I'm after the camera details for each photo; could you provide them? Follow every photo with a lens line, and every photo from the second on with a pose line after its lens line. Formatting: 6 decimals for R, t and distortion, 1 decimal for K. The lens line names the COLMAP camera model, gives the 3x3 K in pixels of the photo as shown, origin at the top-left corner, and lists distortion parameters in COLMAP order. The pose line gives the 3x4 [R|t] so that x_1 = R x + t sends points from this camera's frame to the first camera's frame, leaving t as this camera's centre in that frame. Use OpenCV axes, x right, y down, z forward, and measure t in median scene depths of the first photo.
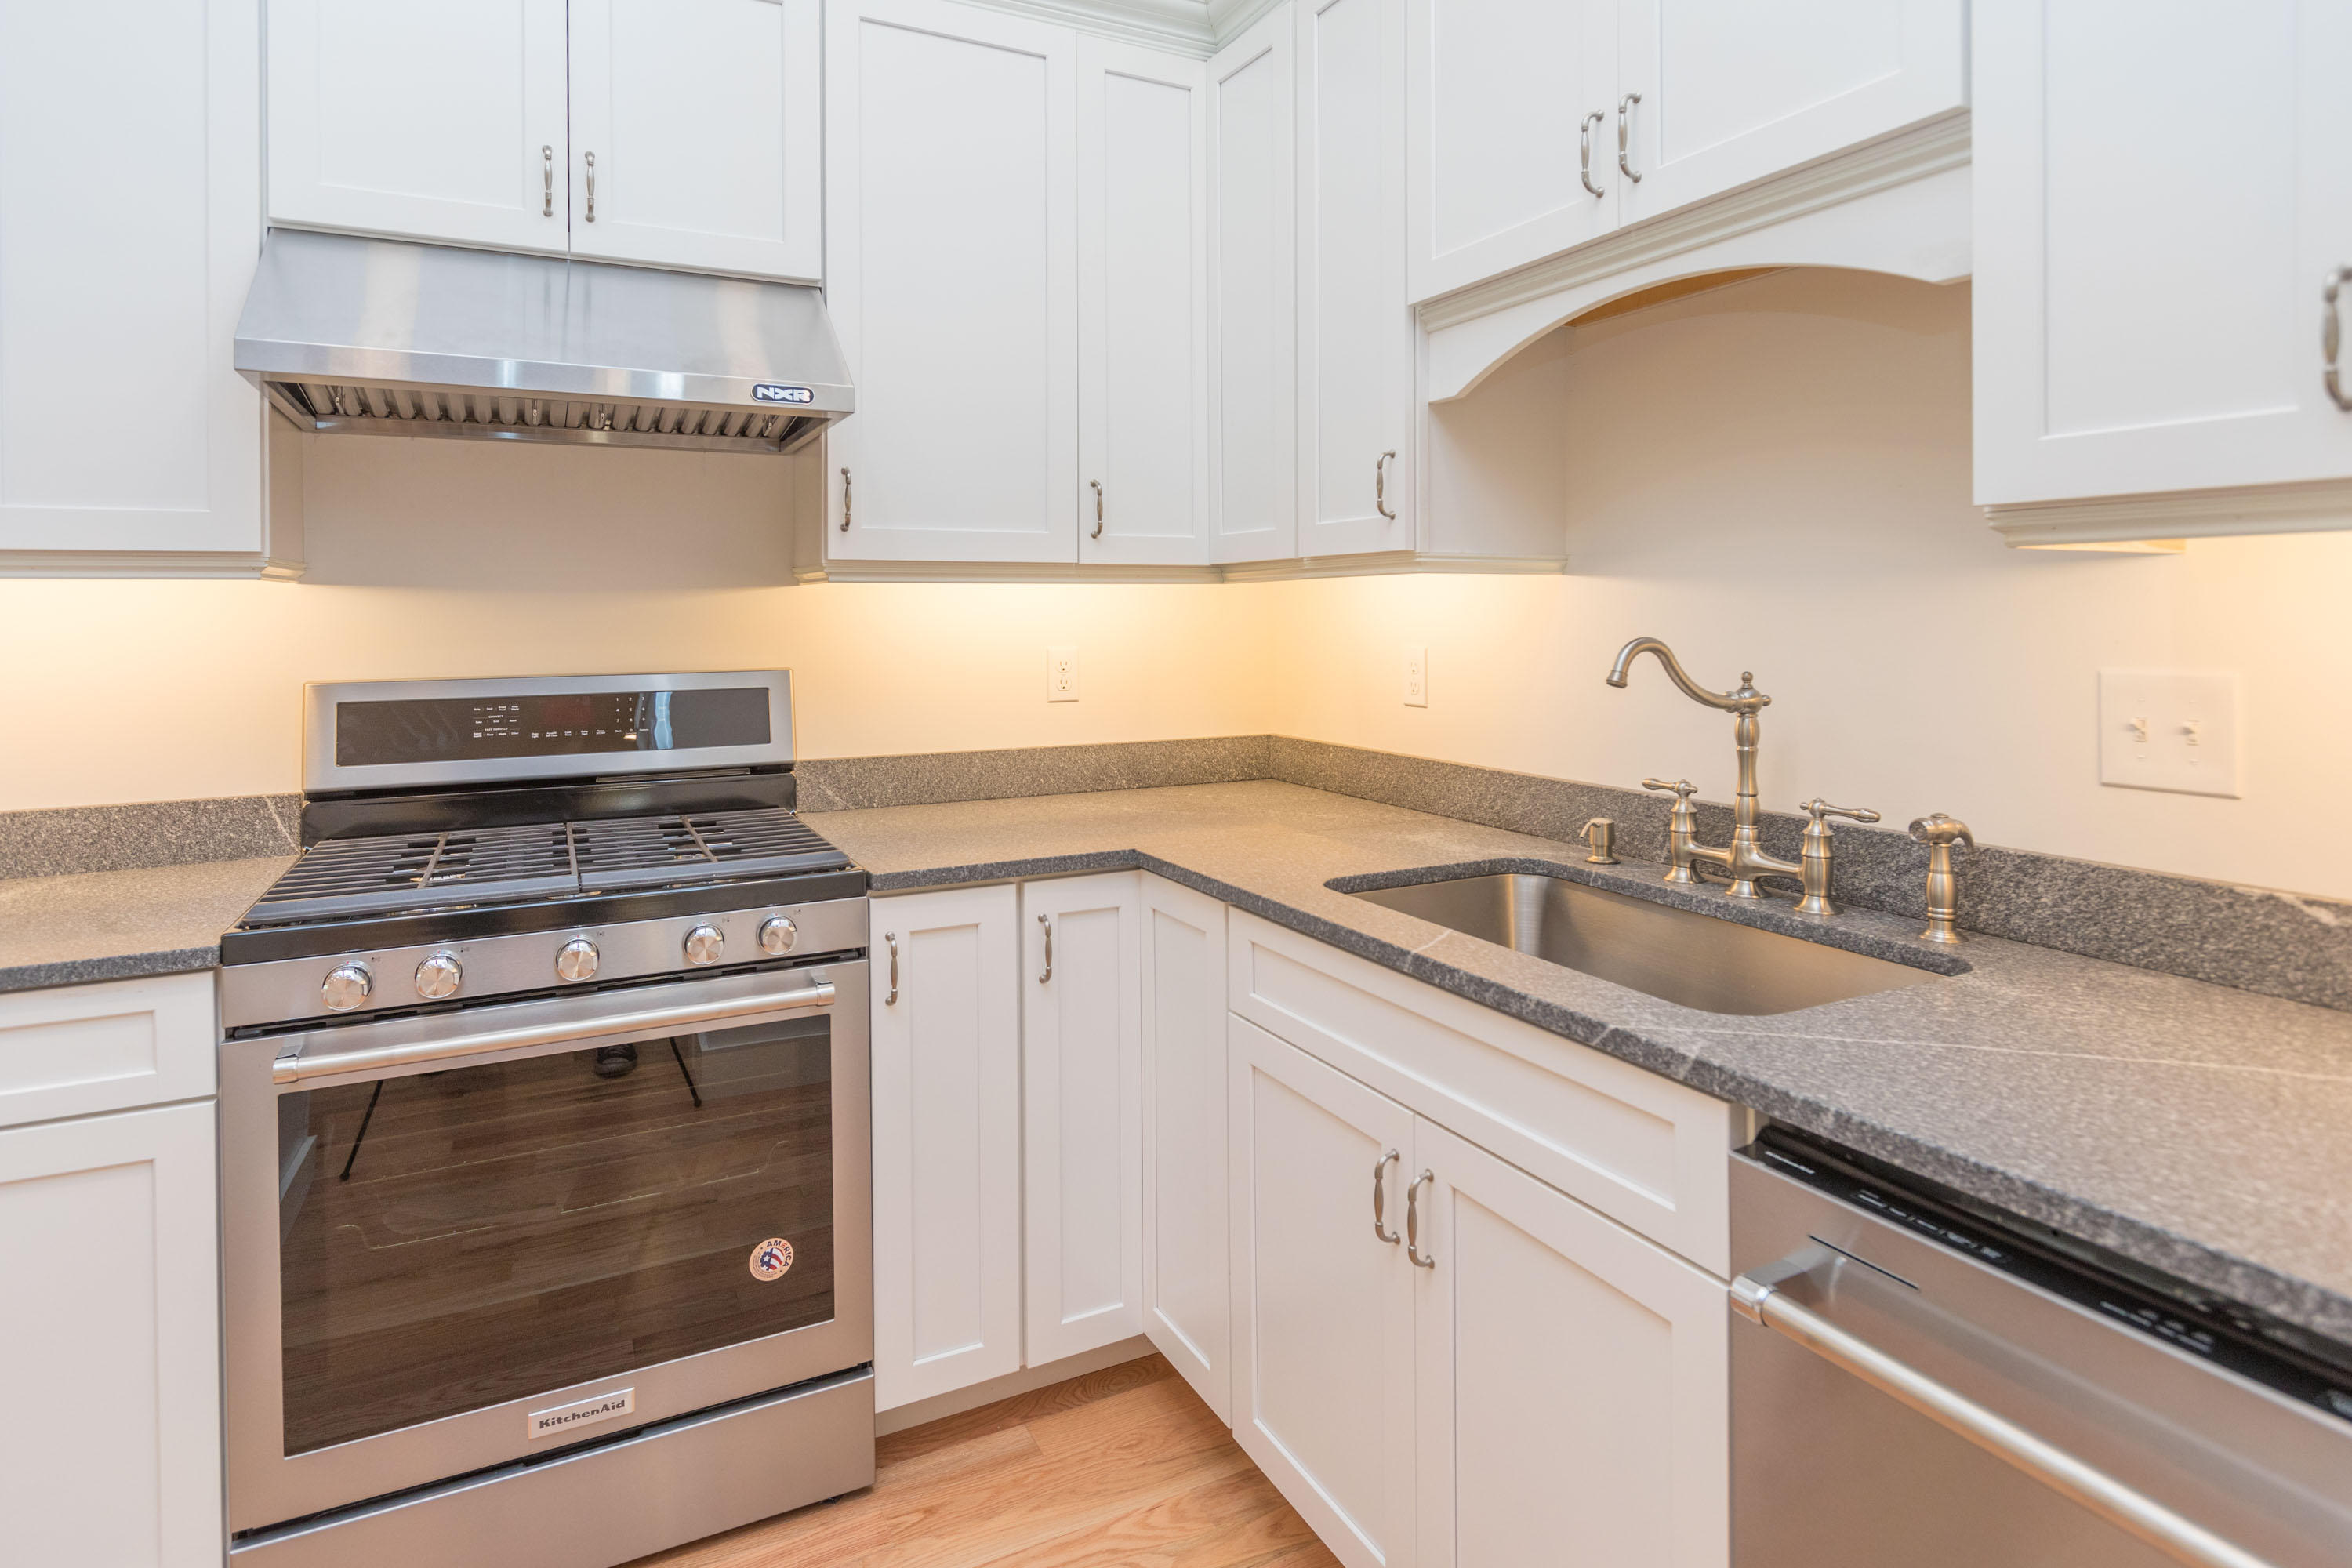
lens RADIAL K [[1237.2, 0, 1125.6], [0, 1237.2, 617.9], [0, 0, 1]] dist [-0.001537, -0.000072]
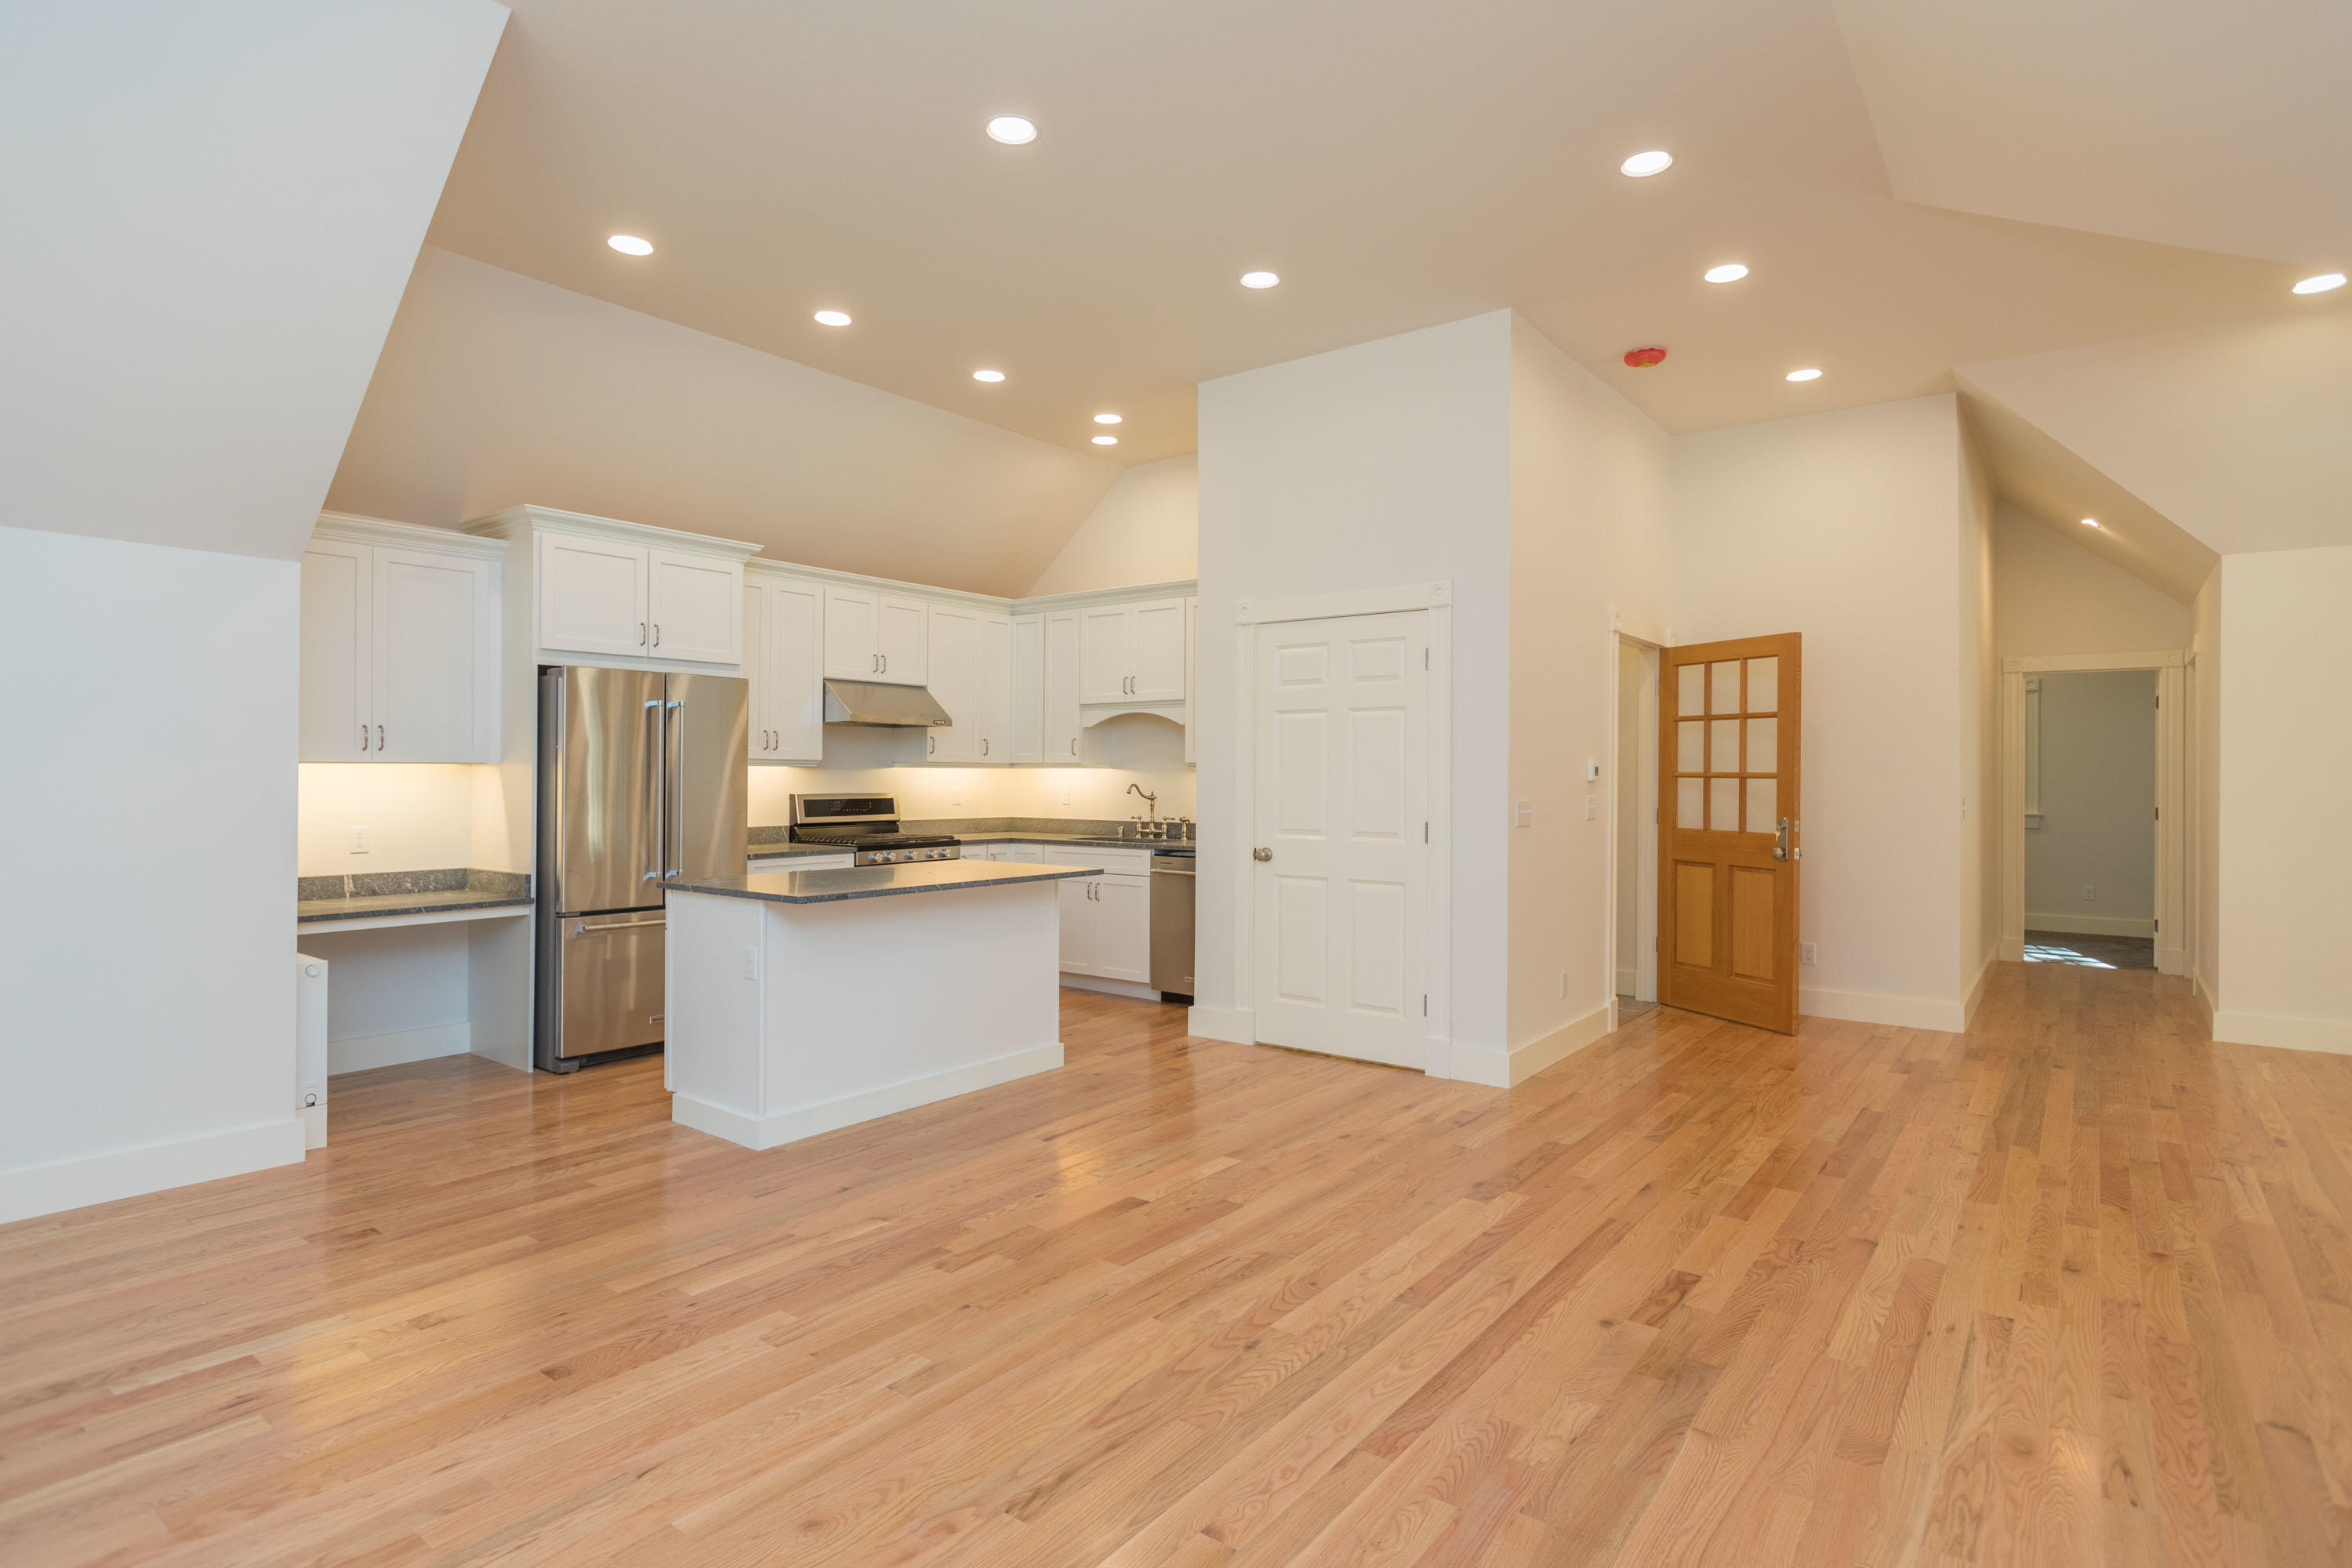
lens RADIAL K [[1237.2, 0, 1173.7], [0, 1237.2, 783.1], [0, 0, 1]] dist [-0.001537, -0.000072]
pose [[0.884465, 0.009759, 0.466505, -1.480986], [-0.007732, 0.999951, -0.006260, 0.036425], [-0.466543, 0.001929, 0.884496, -2.925143]]
